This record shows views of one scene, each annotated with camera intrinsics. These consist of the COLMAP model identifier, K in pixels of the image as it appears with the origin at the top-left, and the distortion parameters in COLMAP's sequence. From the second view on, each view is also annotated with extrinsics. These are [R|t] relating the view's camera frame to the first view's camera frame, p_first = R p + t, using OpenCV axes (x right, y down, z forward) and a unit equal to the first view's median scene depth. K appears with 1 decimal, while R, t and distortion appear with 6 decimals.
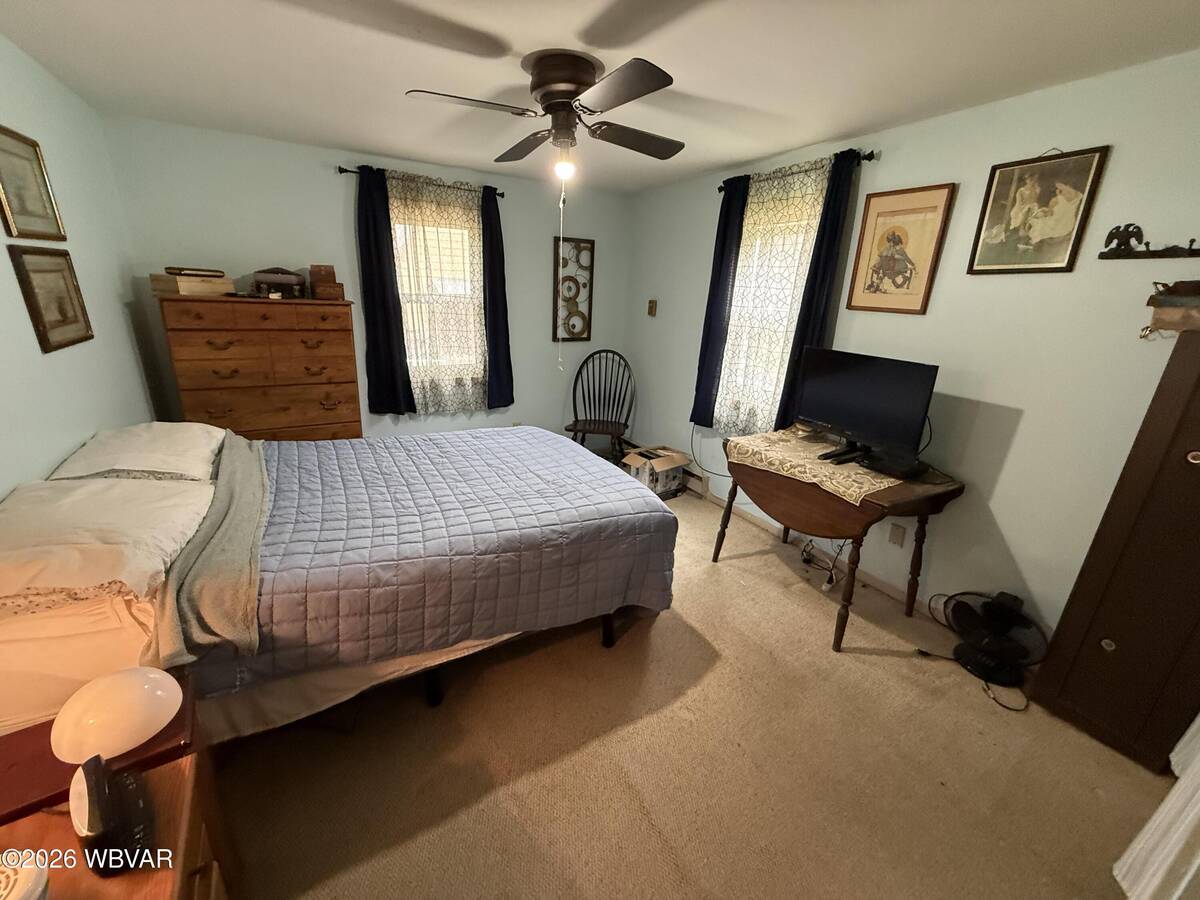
lens RADIAL K [[478.7, 0, 595.2], [0, 478.7, 451.1], [0, 0, 1]] dist [-0.004090, 0.000808]
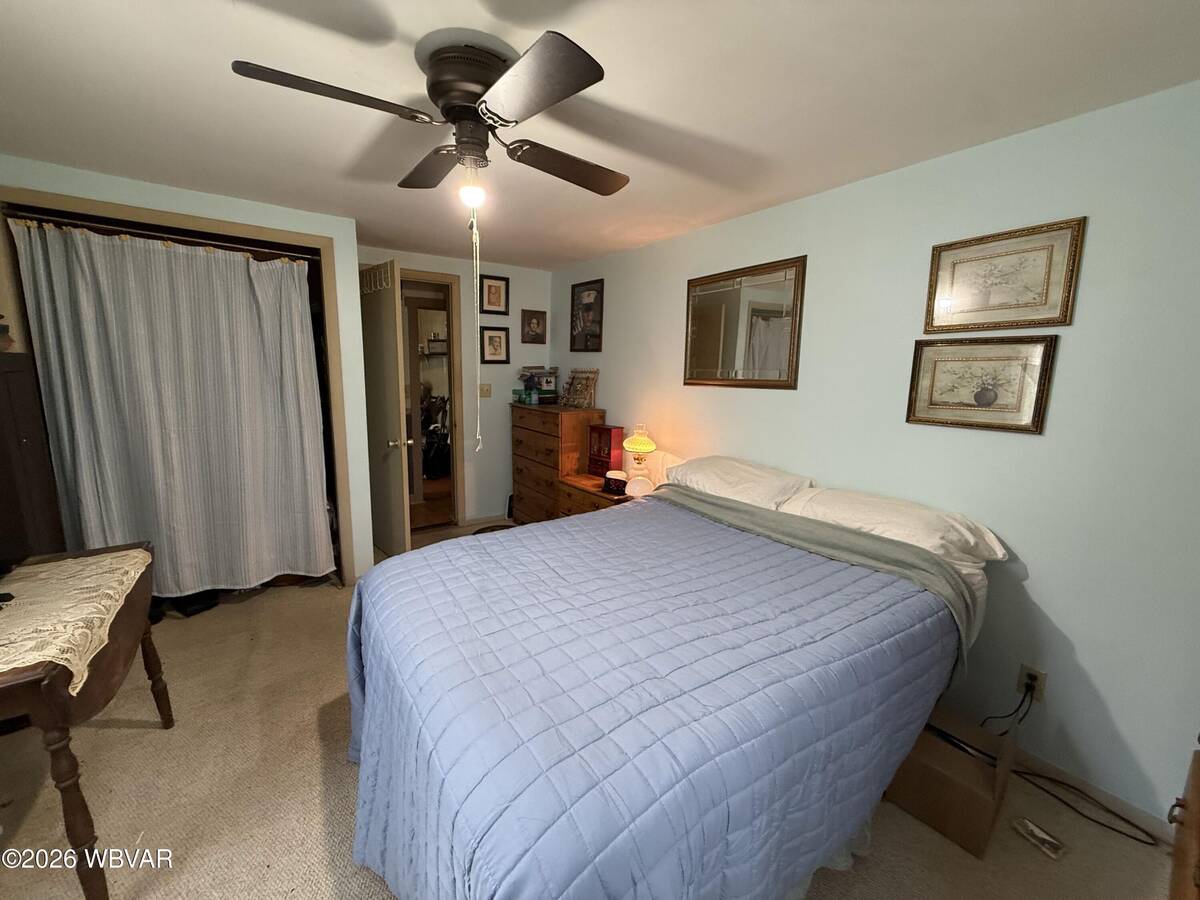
lens RADIAL K [[478.7, 0, 596.9], [0, 478.7, 446.8], [0, 0, 1]] dist [-0.004090, 0.000808]
pose [[-0.994902, -0.040624, -0.092307, -0.137132], [-0.079304, 0.880581, 0.467213, -0.396226], [0.062303, 0.472151, -0.879313, 1.232956]]
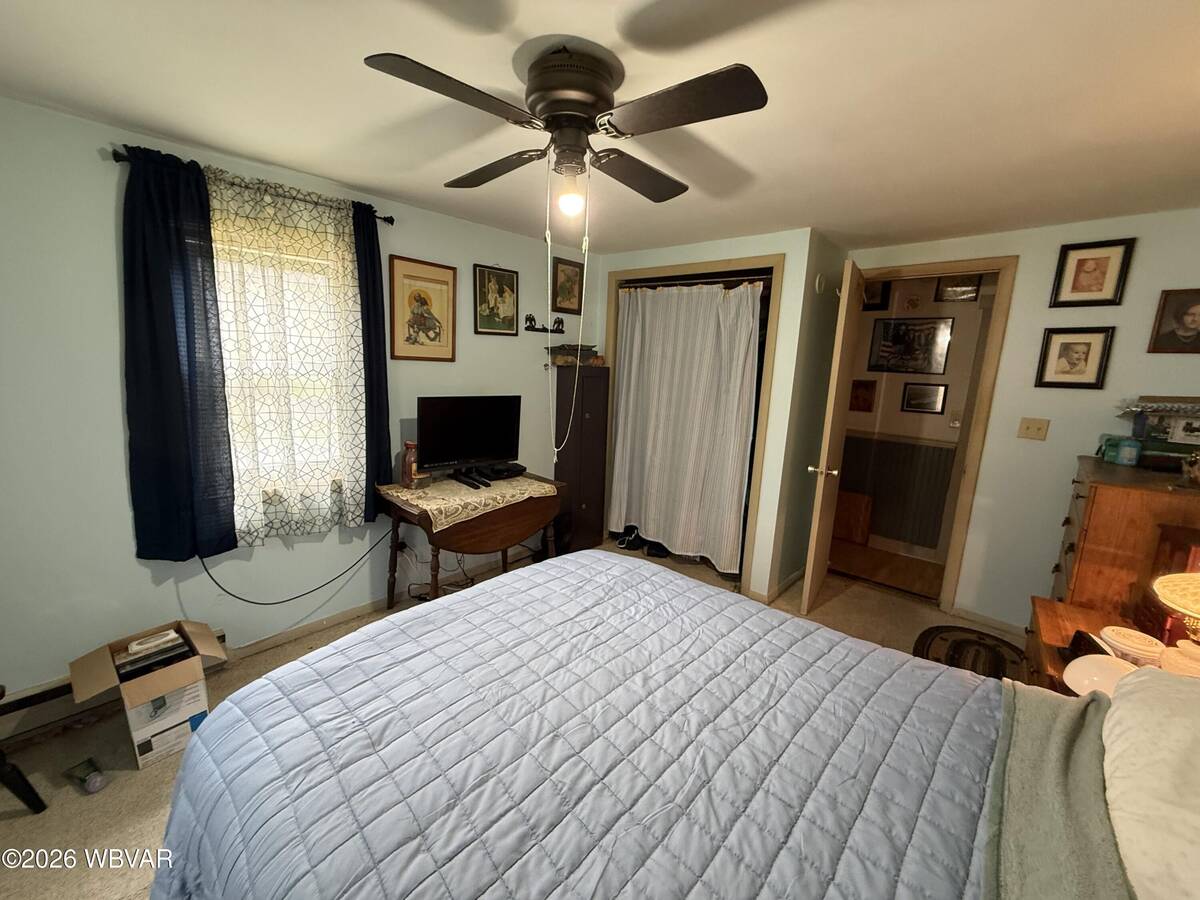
lens RADIAL K [[478.7, 0, 603.8], [0, 478.7, 444.4], [0, 0, 1]] dist [-0.004090, 0.000808]
pose [[-0.301010, -0.209917, 0.930230, -0.566509], [0.256526, 0.921691, 0.290999, -0.287998], [-0.918470, 0.326221, -0.223589, 0.808767]]
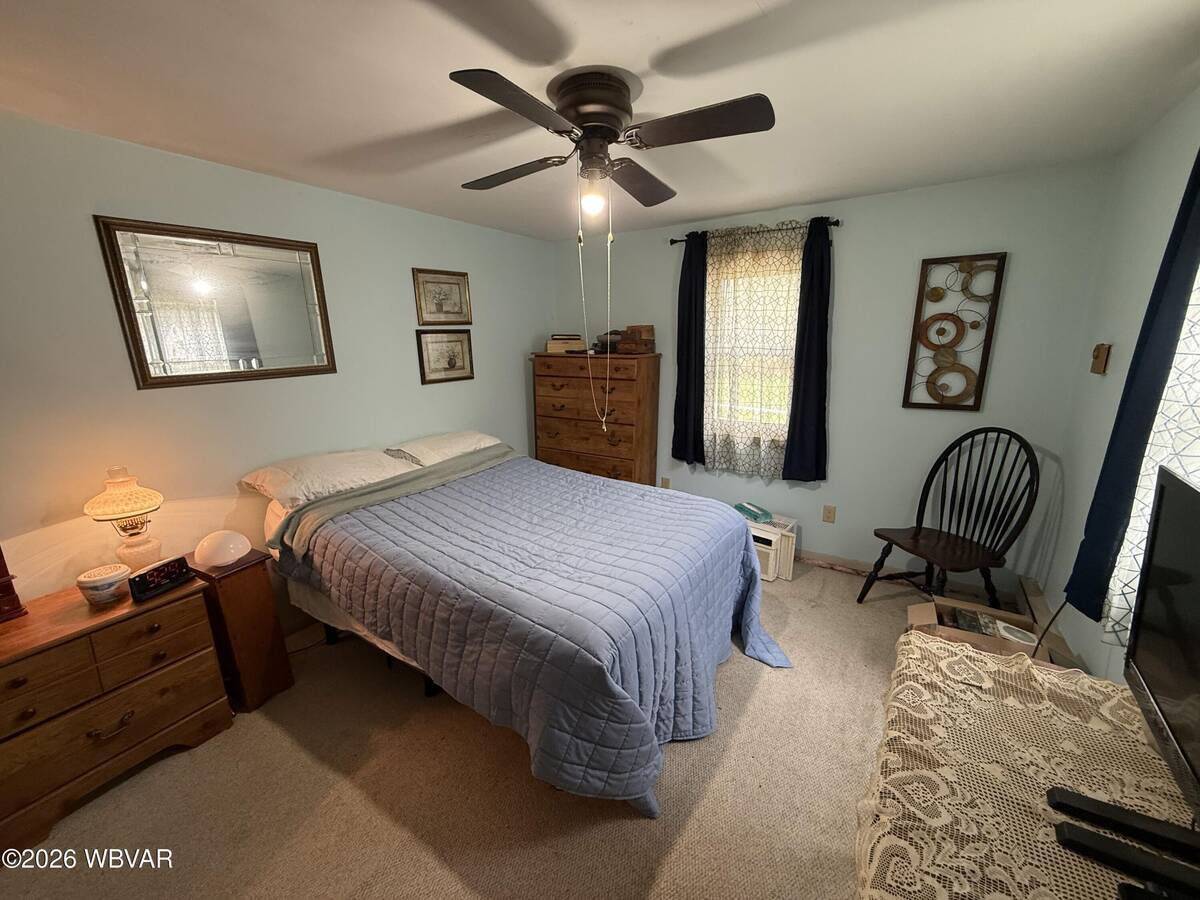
lens RADIAL K [[478.7, 0, 593.0], [0, 478.7, 448.2], [0, 0, 1]] dist [-0.004090, 0.000808]
pose [[0.439165, 0.157131, -0.884559, 0.501337], [-0.255228, 0.965840, 0.044855, -0.129837], [0.861390, 0.206066, 0.464267, 0.447349]]
